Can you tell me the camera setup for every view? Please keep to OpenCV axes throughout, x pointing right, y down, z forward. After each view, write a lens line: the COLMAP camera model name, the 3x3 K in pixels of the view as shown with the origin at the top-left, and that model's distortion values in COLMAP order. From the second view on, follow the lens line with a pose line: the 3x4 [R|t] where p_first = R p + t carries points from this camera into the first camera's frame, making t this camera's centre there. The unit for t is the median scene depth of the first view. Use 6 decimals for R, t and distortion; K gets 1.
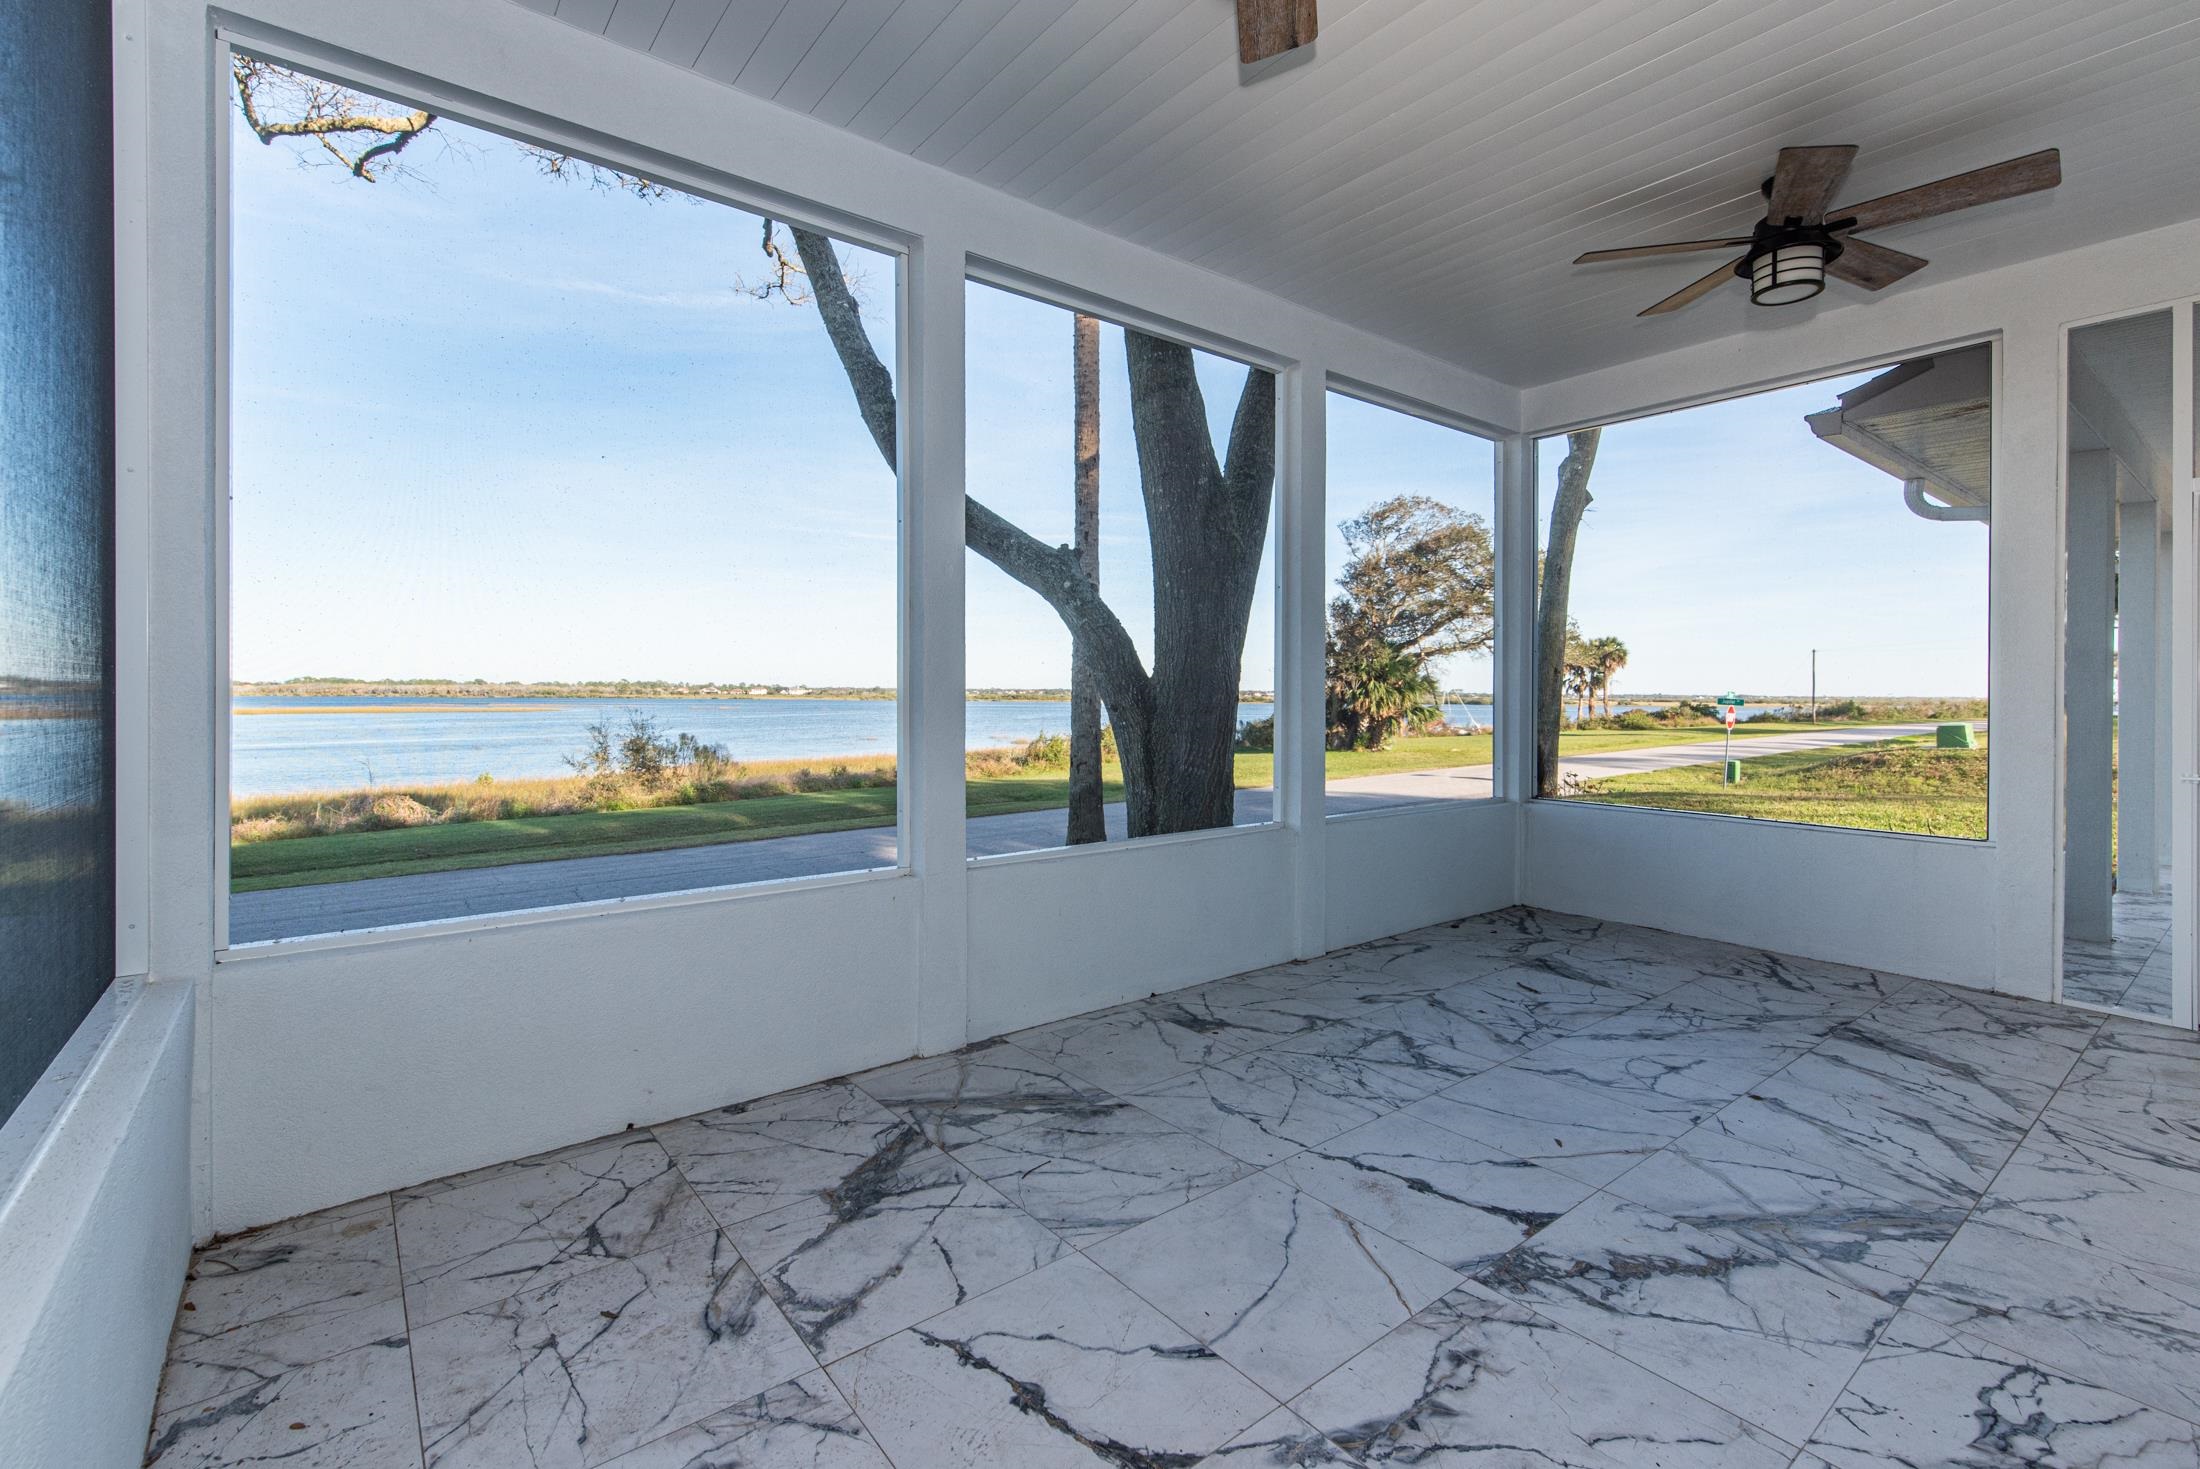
lens RADIAL K [[967.8, 0, 1096.2], [0, 967.8, 718.3], [0, 0, 1]] dist [0.007134, 0.000062]
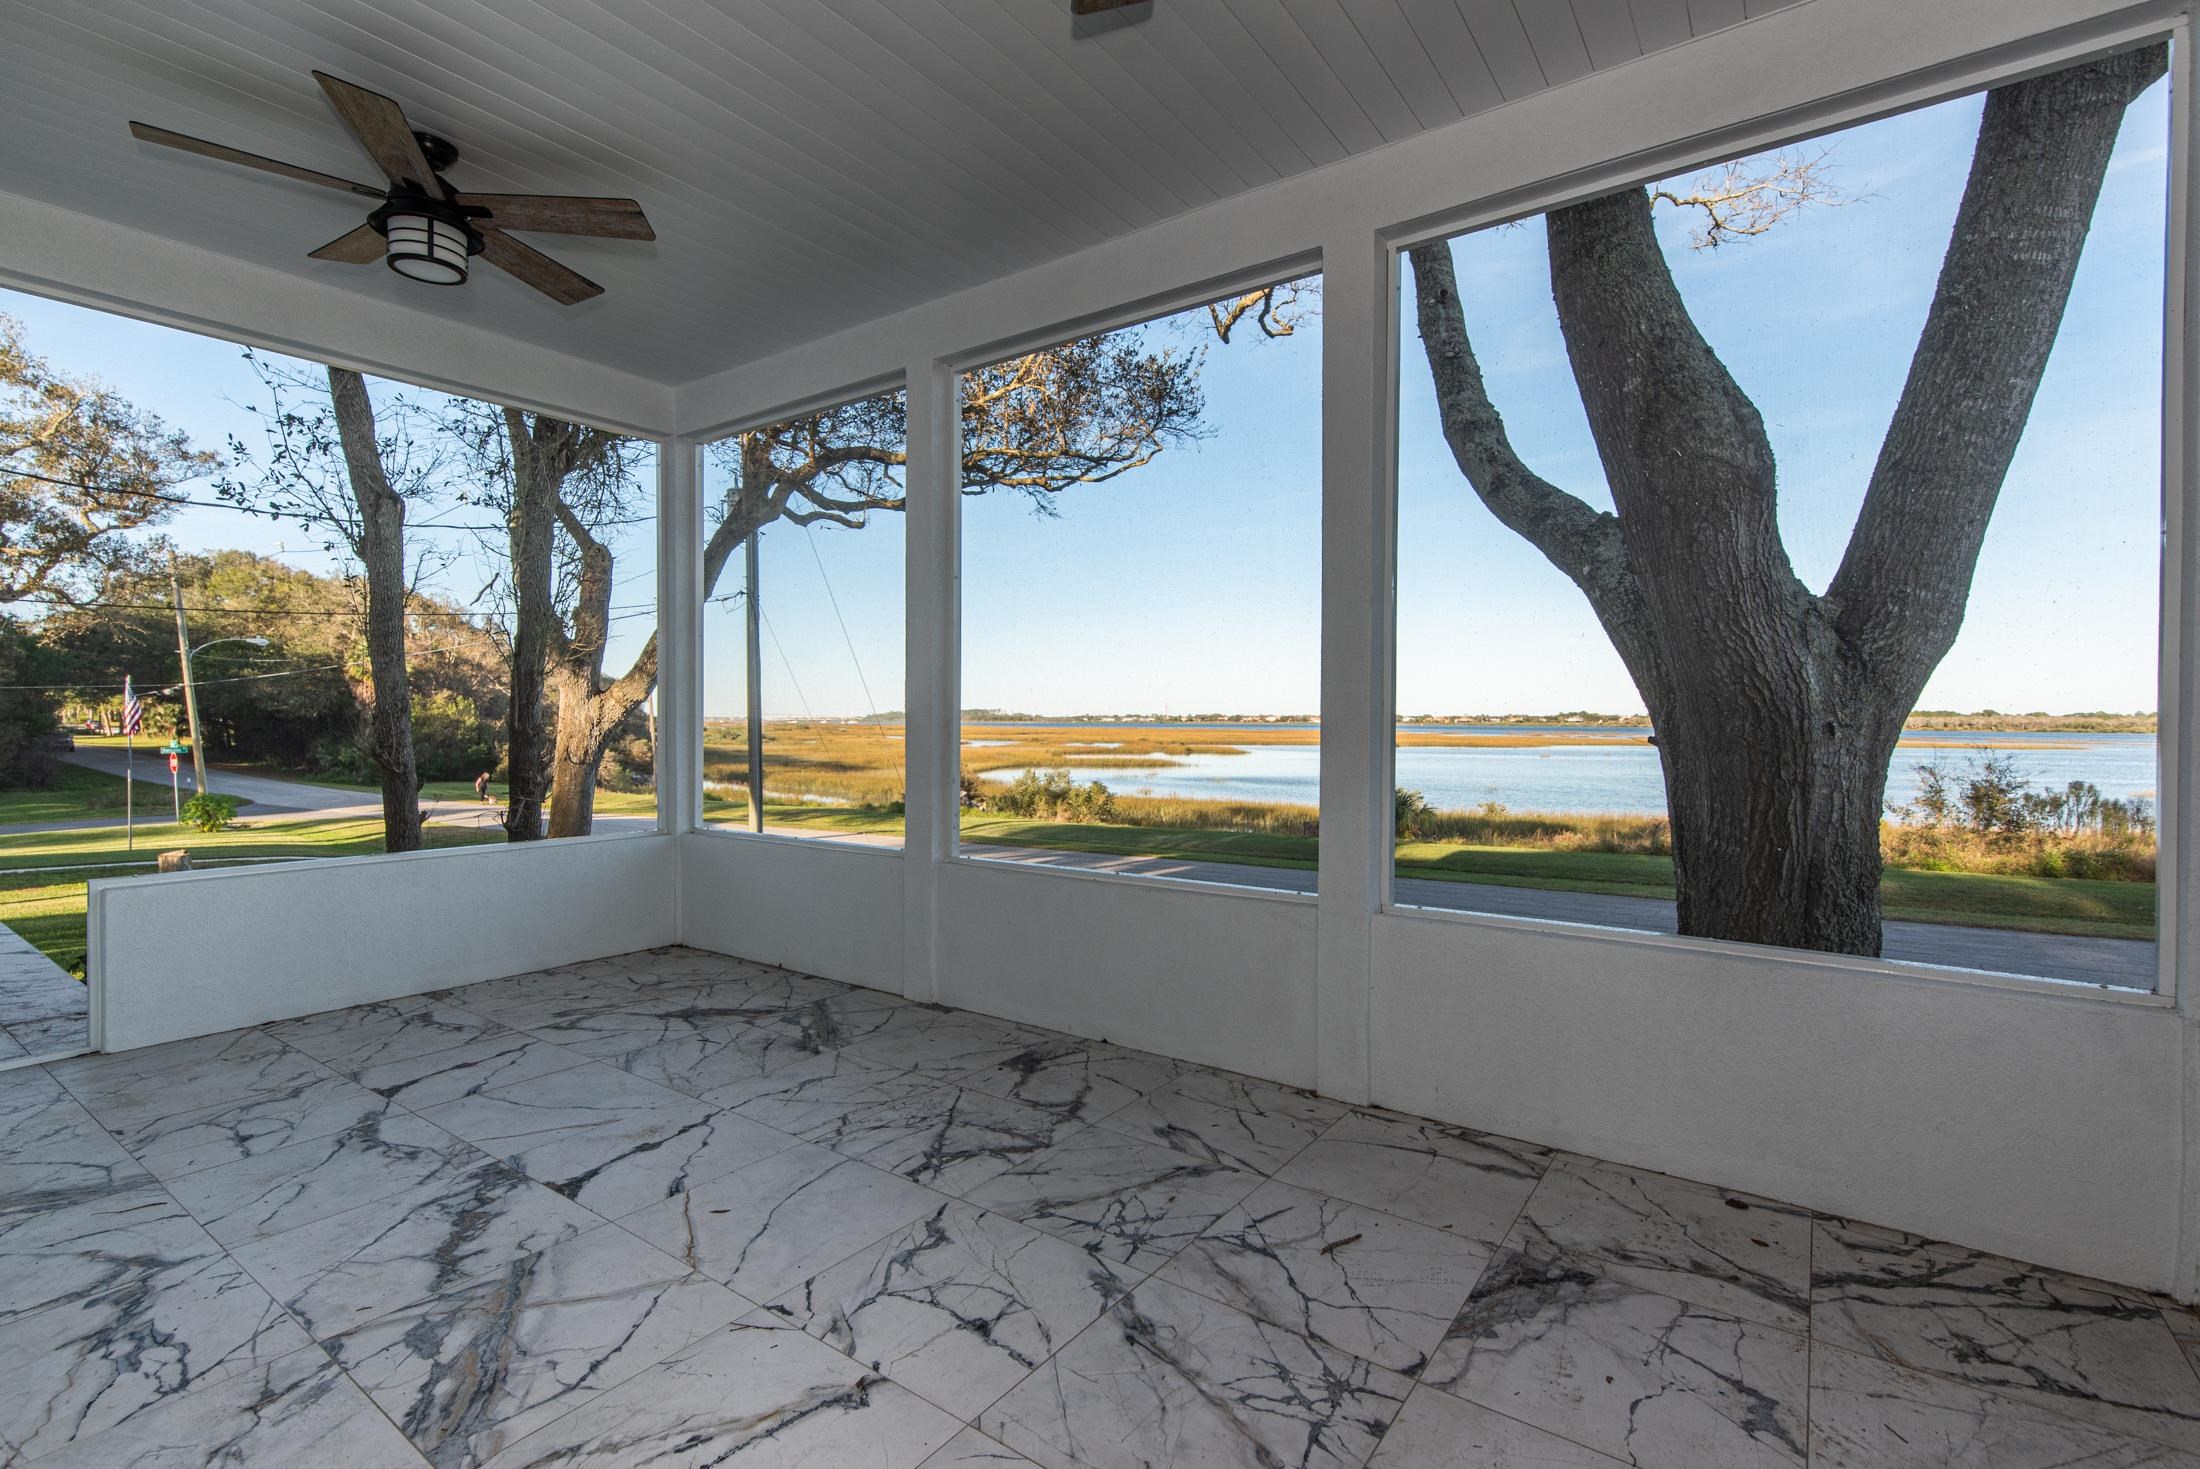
lens RADIAL K [[1012.8, 0, 1095.9], [0, 1012.8, 729.3], [0, 0, 1]] dist [0.016963, -0.001092]
pose [[0.261726, 0.001502, -0.965141, 1.389885], [-0.024157, 0.999696, -0.004996, -0.013953], [0.964840, 0.024622, 0.261682, 1.010611]]
